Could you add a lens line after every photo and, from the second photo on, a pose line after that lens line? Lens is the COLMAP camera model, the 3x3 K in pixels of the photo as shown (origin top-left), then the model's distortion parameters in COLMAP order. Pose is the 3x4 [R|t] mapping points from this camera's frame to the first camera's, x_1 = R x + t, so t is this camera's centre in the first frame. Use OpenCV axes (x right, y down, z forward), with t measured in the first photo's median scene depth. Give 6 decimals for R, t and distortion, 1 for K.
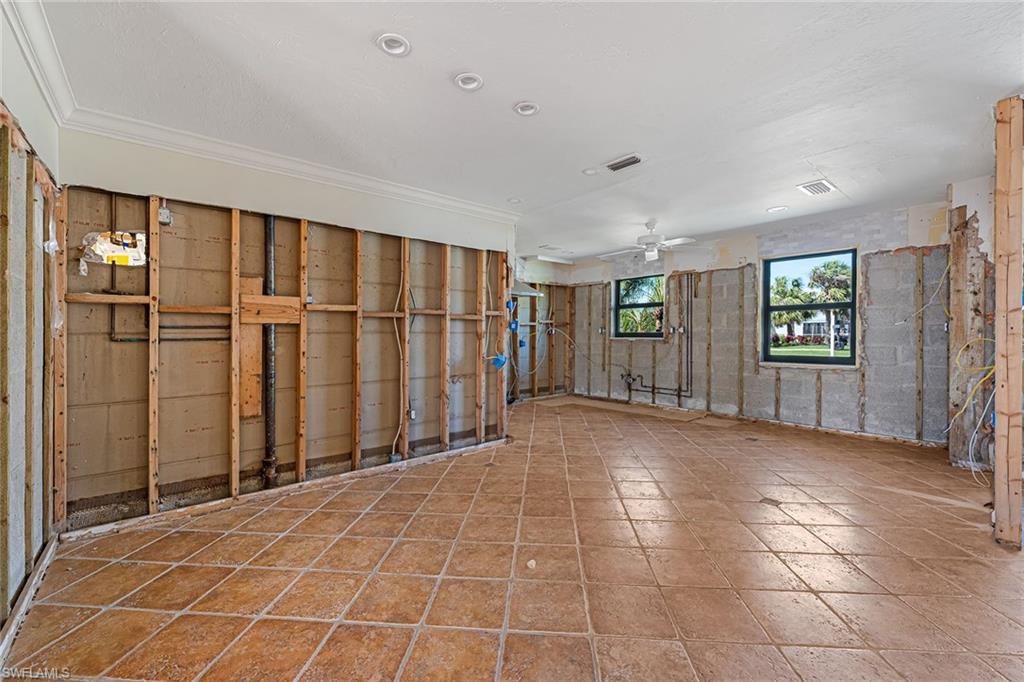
lens RADIAL K [[416.5, 0, 512.0], [0, 416.5, 341.0], [0, 0, 1]] dist [0.001797, 0.000274]
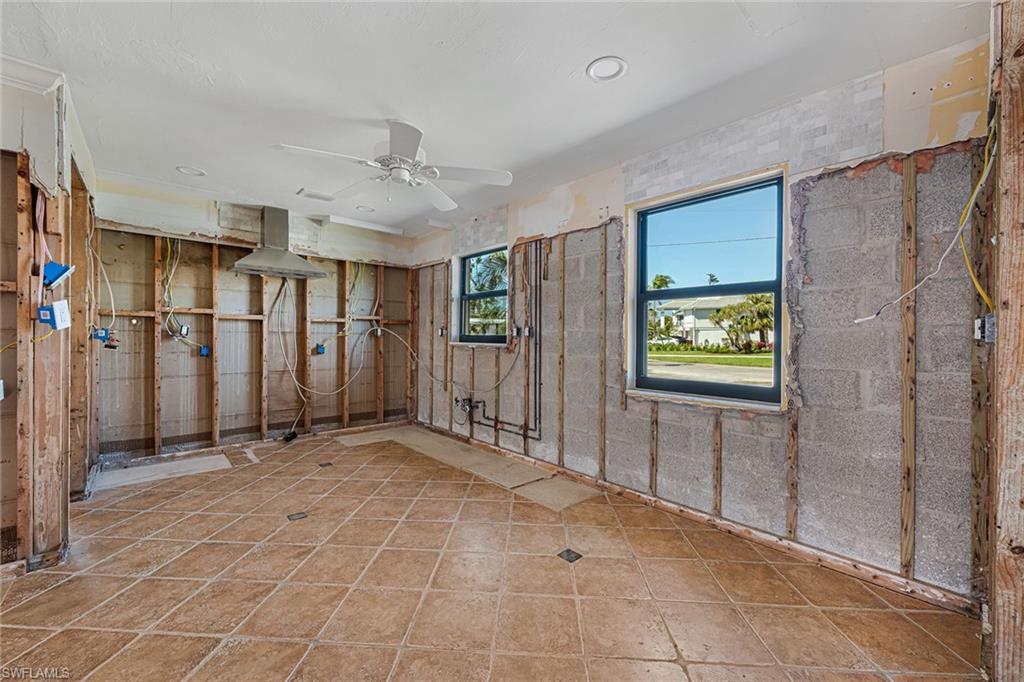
lens RADIAL K [[404.0, 0, 512.8], [0, 404.0, 338.8], [0, 0, 1]] dist [-0.000303, 0.000031]
pose [[0.999668, 0.014075, 0.021571, 0.387610], [-0.013818, 0.999832, -0.012027, -0.008951], [-0.021736, 0.011725, 0.999695, 0.411962]]
